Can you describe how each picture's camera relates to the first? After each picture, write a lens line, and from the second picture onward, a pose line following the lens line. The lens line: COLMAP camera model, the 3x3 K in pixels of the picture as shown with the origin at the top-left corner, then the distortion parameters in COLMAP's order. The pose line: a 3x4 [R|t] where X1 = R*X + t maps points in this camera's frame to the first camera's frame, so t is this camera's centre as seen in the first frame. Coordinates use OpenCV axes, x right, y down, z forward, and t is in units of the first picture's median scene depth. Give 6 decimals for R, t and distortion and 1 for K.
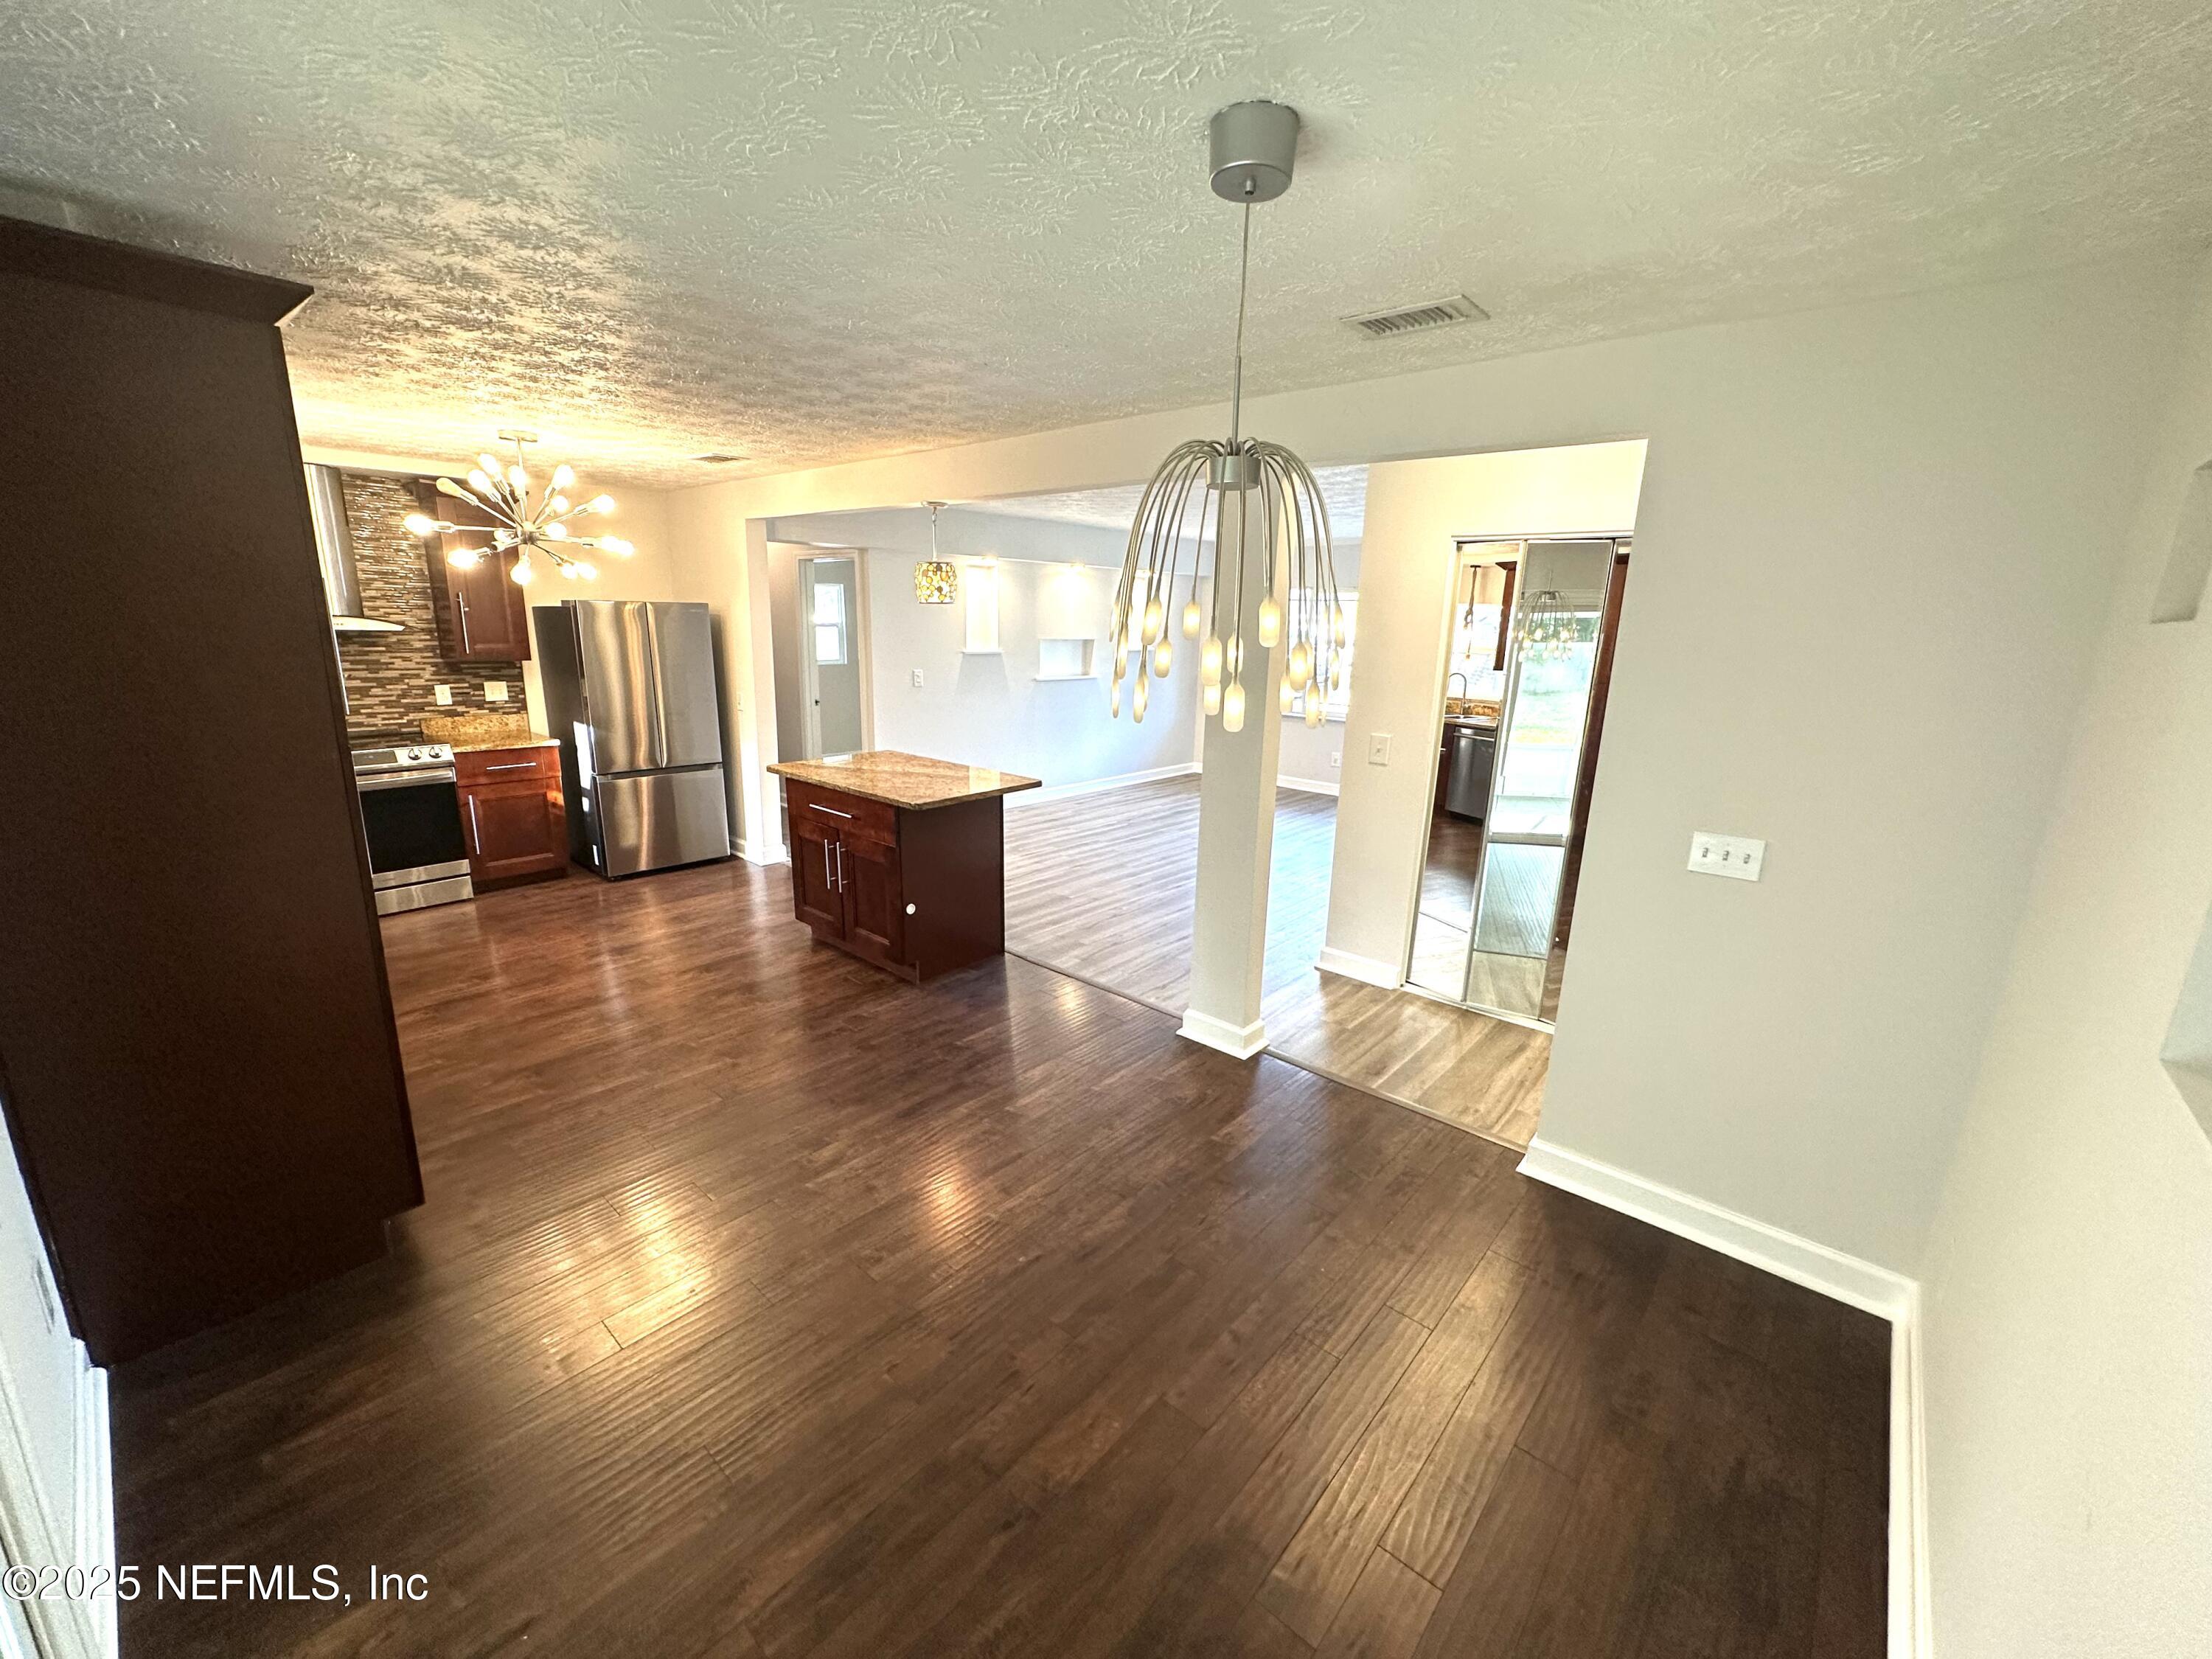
lens RADIAL K [[880.6, 0, 1106.0], [0, 880.6, 829.5], [0, 0, 1]] dist [-0.000184, 0.000853]
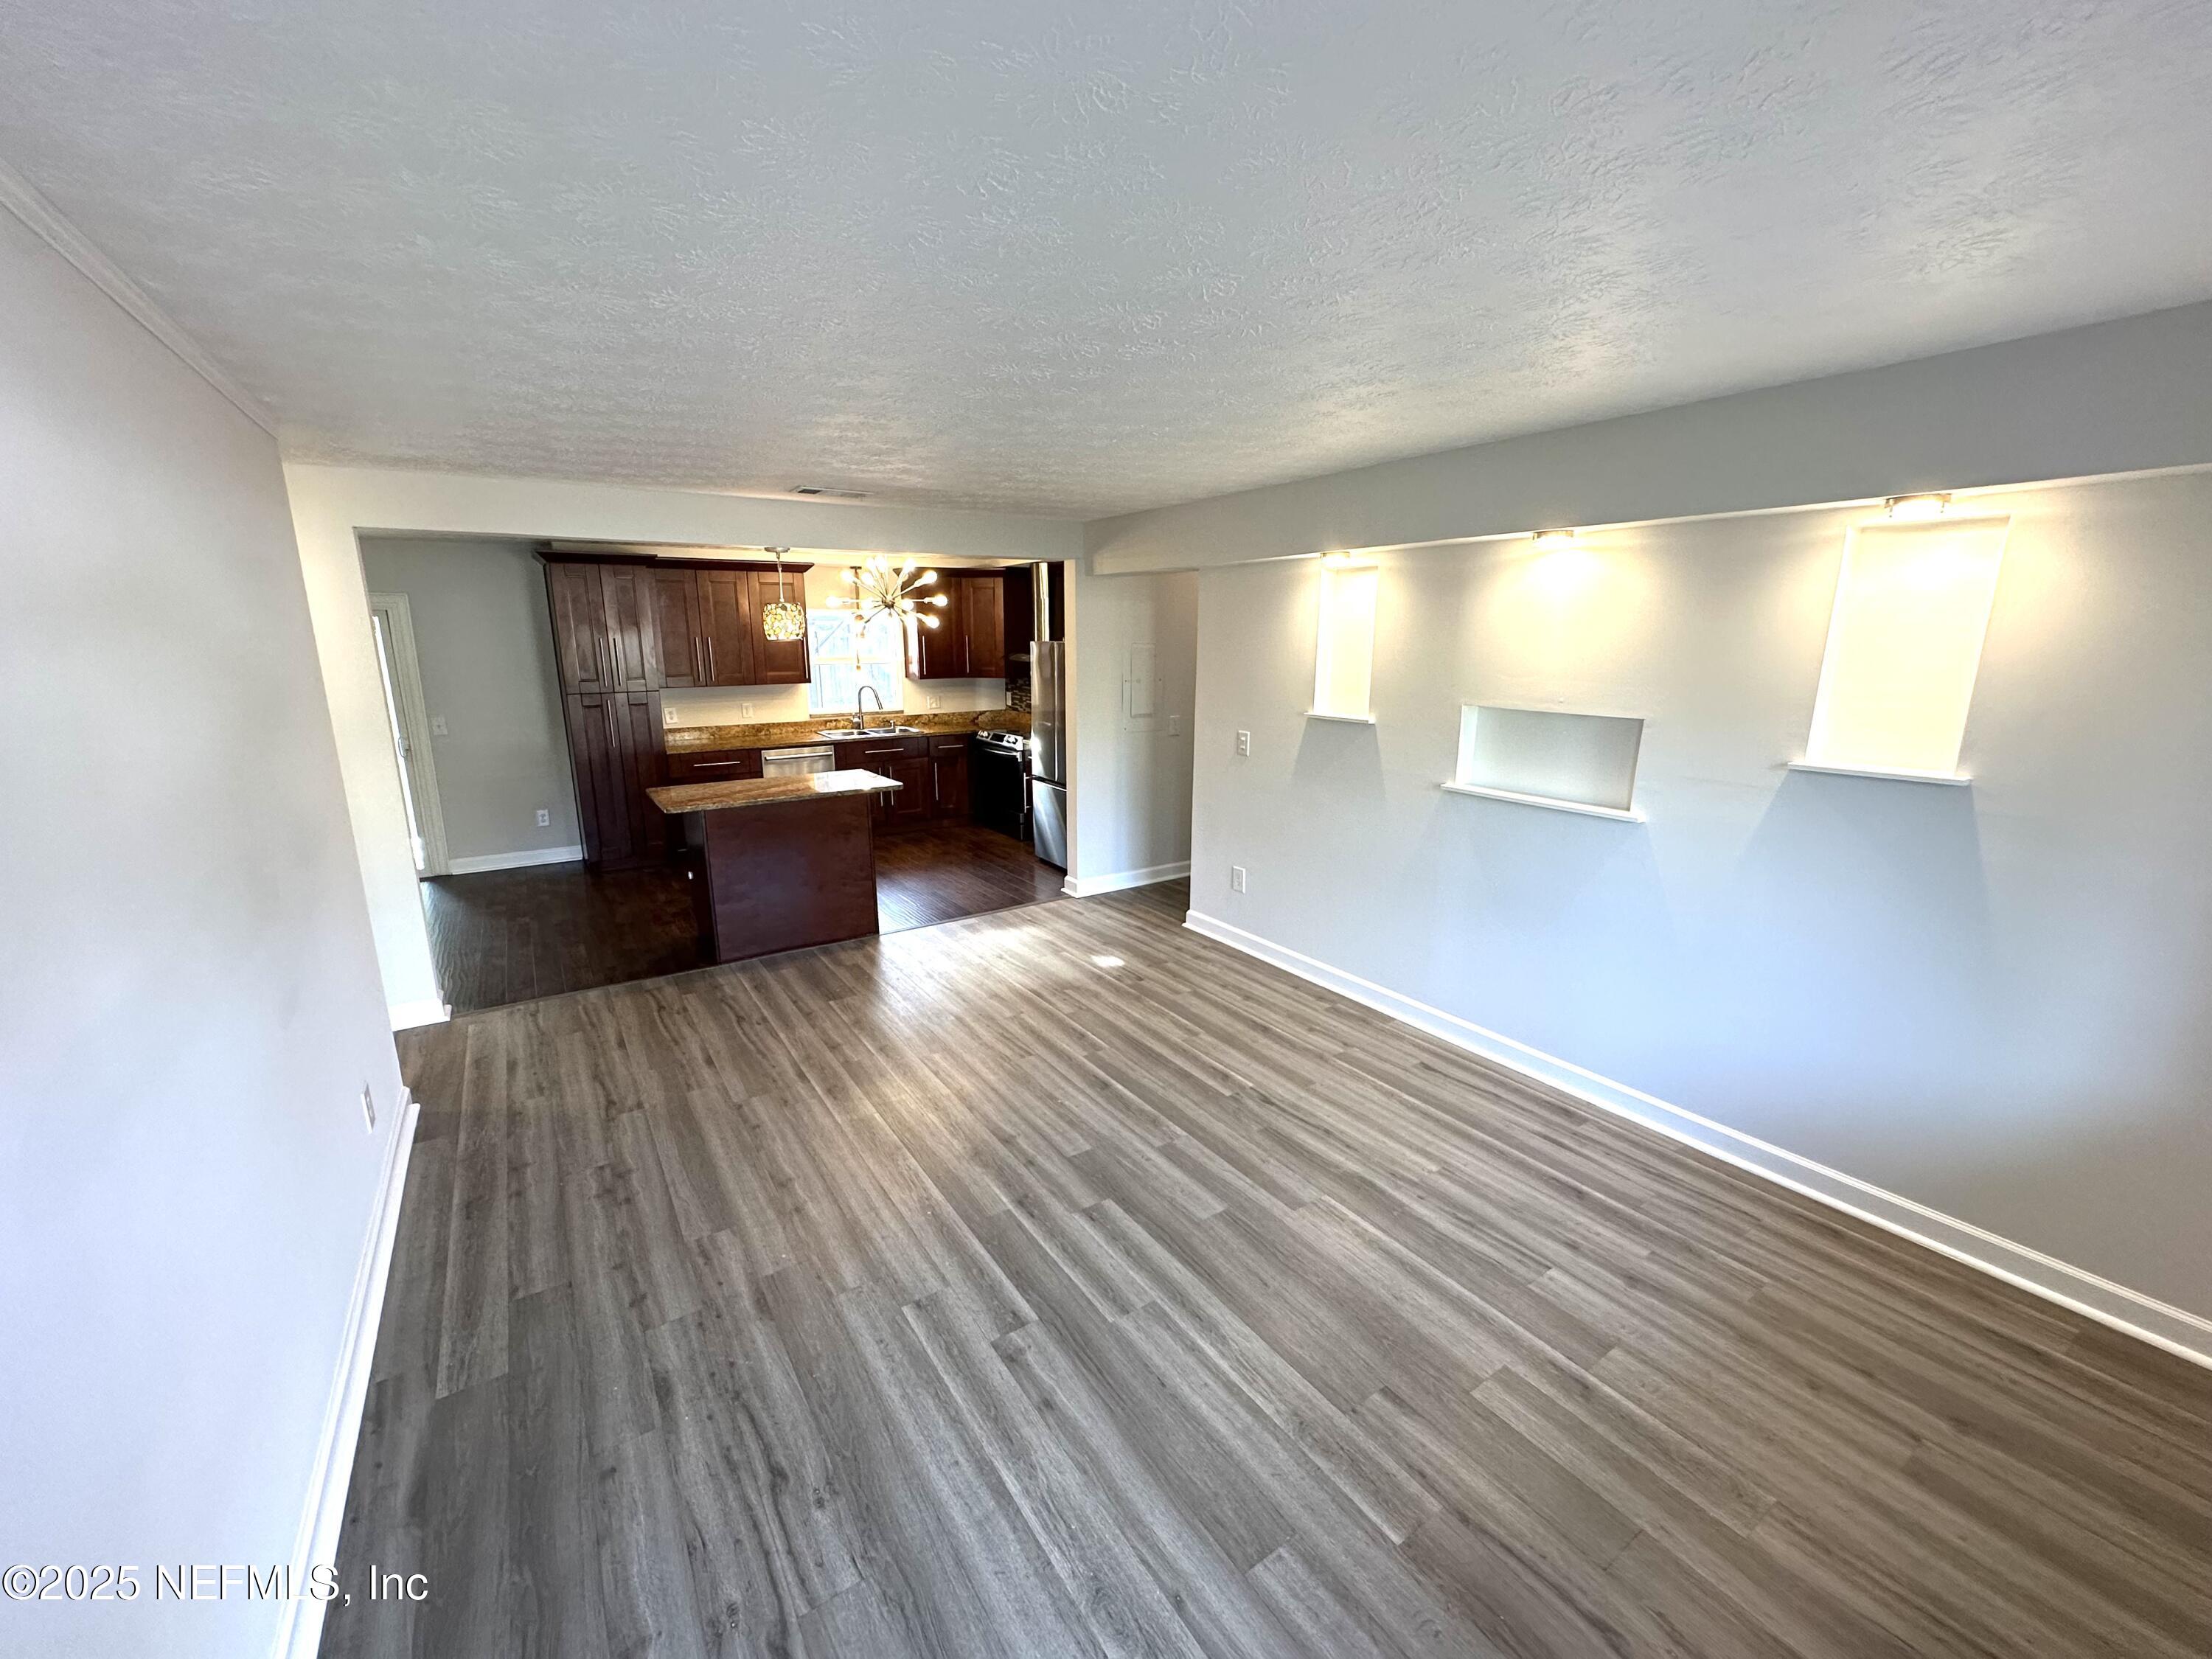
lens RADIAL K [[880.6, 0, 1106.0], [0, 880.6, 829.5], [0, 0, 1]] dist [-0.000184, 0.000853]
pose [[-0.258860, 0.187592, -0.947523, 0.690823], [-0.232178, 0.940114, 0.249556, -0.362565], [0.937595, 0.284595, -0.199804, 1.494933]]
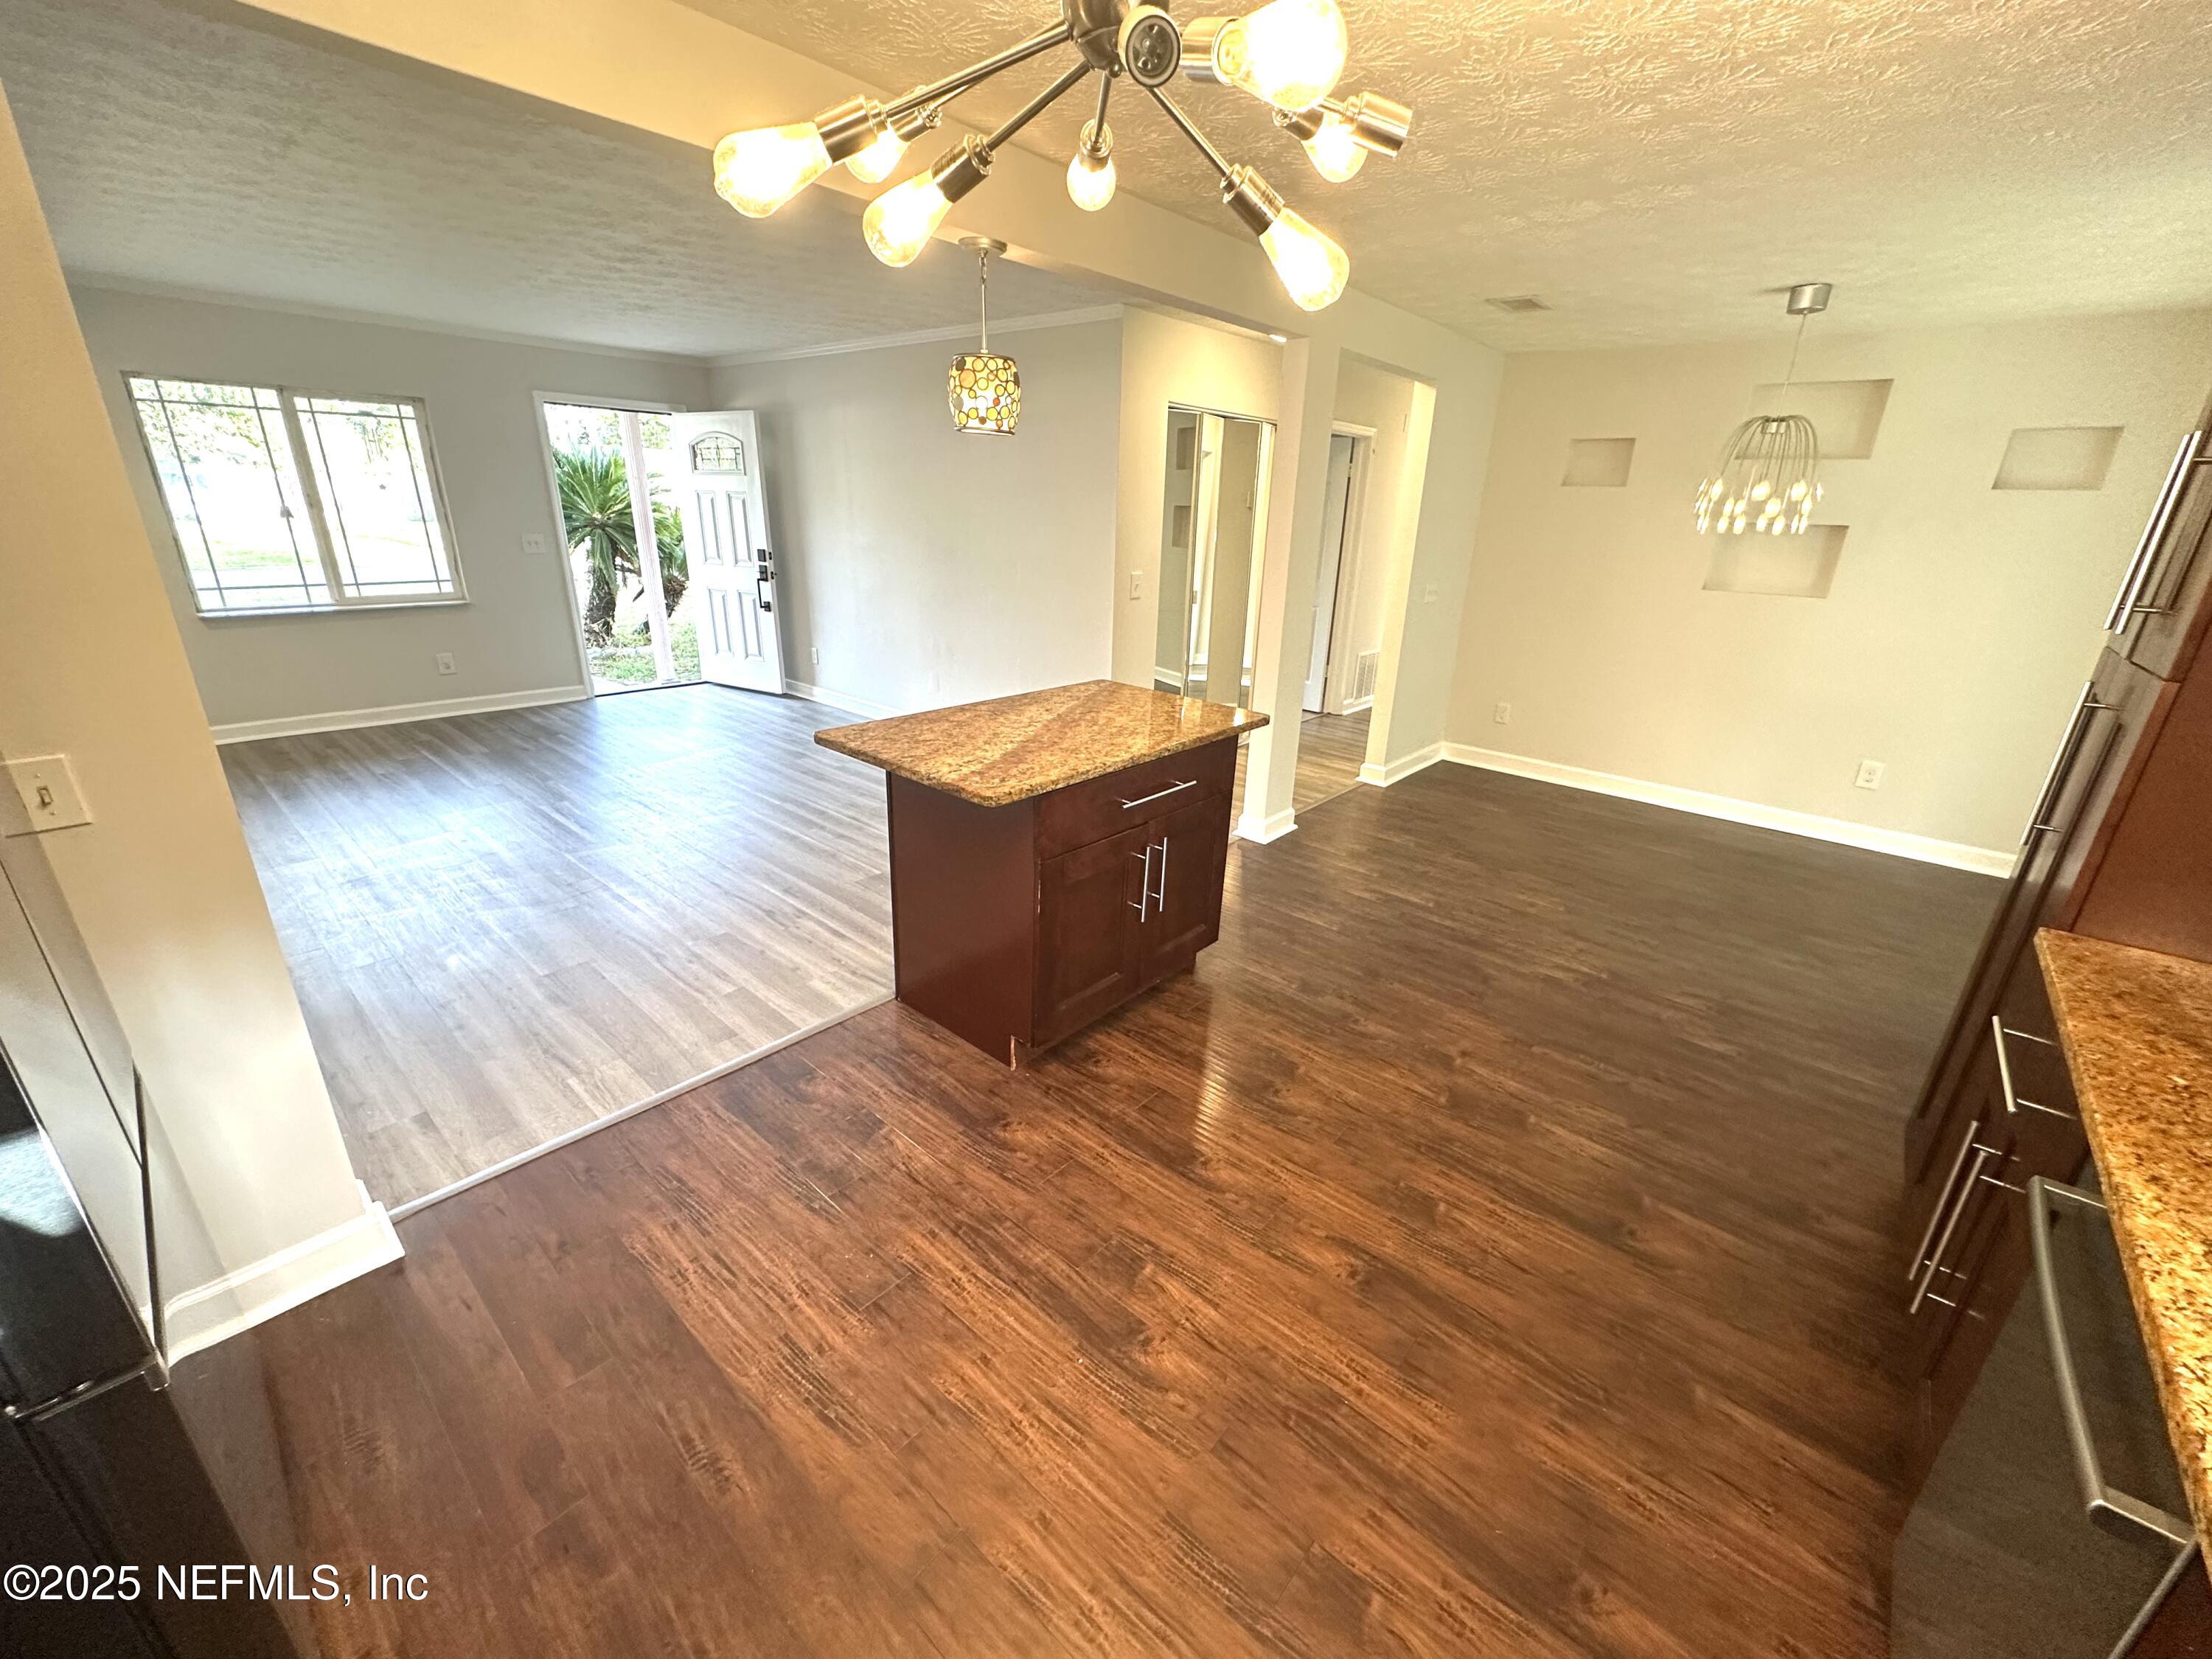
lens RADIAL K [[880.6, 0, 1106.0], [0, 880.6, 829.5], [0, 0, 1]] dist [-0.000184, 0.000853]
pose [[-0.003133, -0.378908, 0.925429, -0.754088], [0.203817, 0.905766, 0.371547, -0.199909], [-0.979004, 0.189782, 0.074390, 0.844654]]
